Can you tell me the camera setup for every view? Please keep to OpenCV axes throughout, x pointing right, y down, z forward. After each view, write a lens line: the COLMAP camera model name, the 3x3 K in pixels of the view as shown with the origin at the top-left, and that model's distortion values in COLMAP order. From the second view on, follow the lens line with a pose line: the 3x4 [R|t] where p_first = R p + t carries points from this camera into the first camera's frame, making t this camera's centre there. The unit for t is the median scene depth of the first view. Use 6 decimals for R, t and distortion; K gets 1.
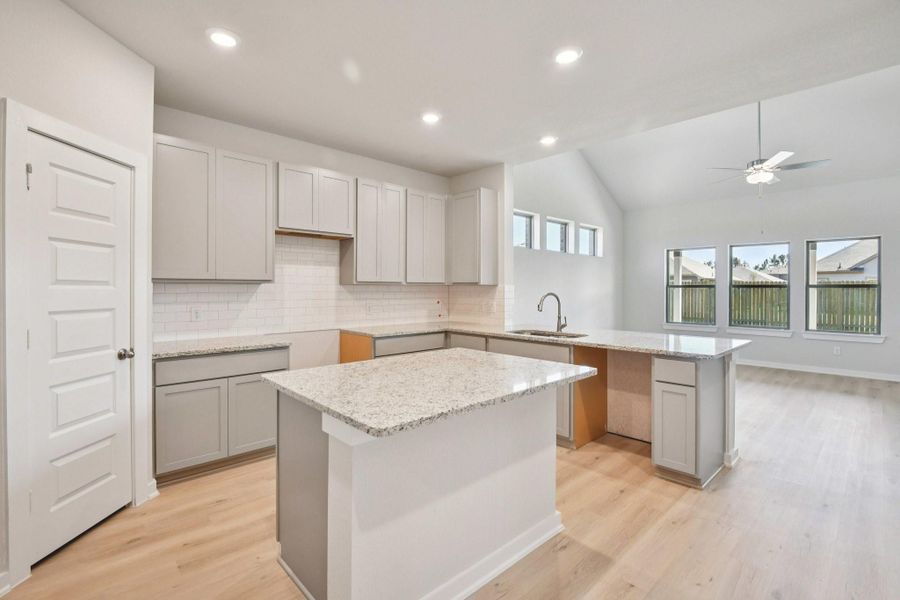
lens RADIAL K [[412.8, 0, 450.2], [0, 412.8, 294.0], [0, 0, 1]] dist [-0.002696, -0.010034]
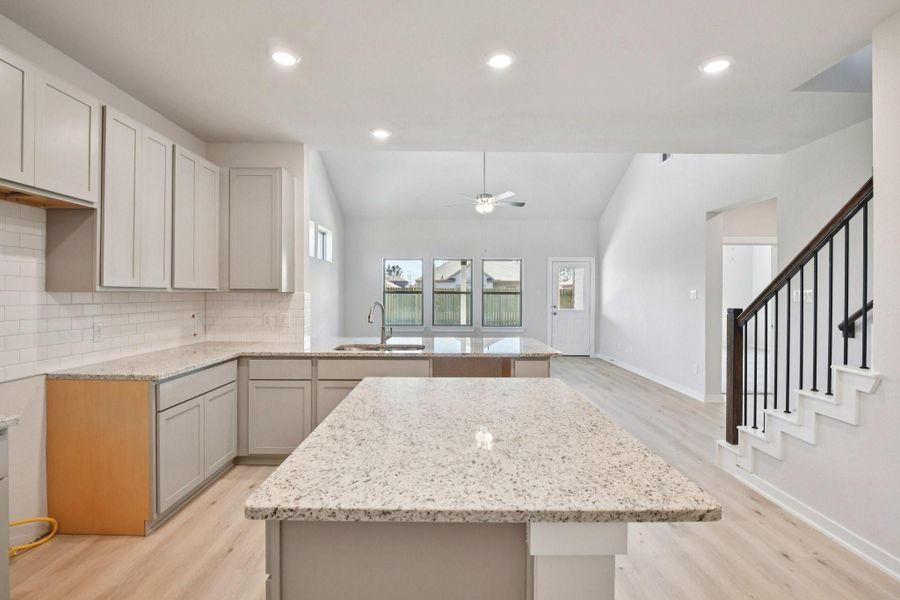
lens RADIAL K [[412.8, 0, 450.2], [0, 412.8, 294.0], [0, 0, 1]] dist [-0.002696, -0.010034]
pose [[0.681491, 0.000311, 0.731826, -0.274728], [0.006117, 0.999963, -0.006120, -0.011595], [-0.731800, 0.008647, 0.681464, 0.231502]]
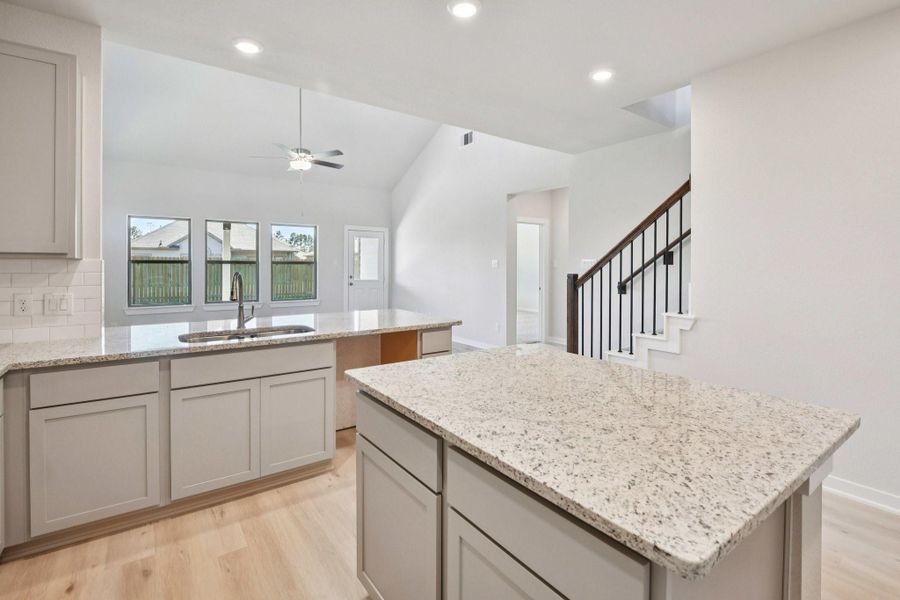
lens RADIAL K [[417.3, 0, 453.8], [0, 417.3, 268.2], [0, 0, 1]] dist [-0.013551, -0.000444]
pose [[0.126359, -0.007844, 0.991954, -0.338305], [0.009219, 0.999935, 0.006733, -0.009196], [-0.991942, 0.008294, 0.126423, 0.495079]]
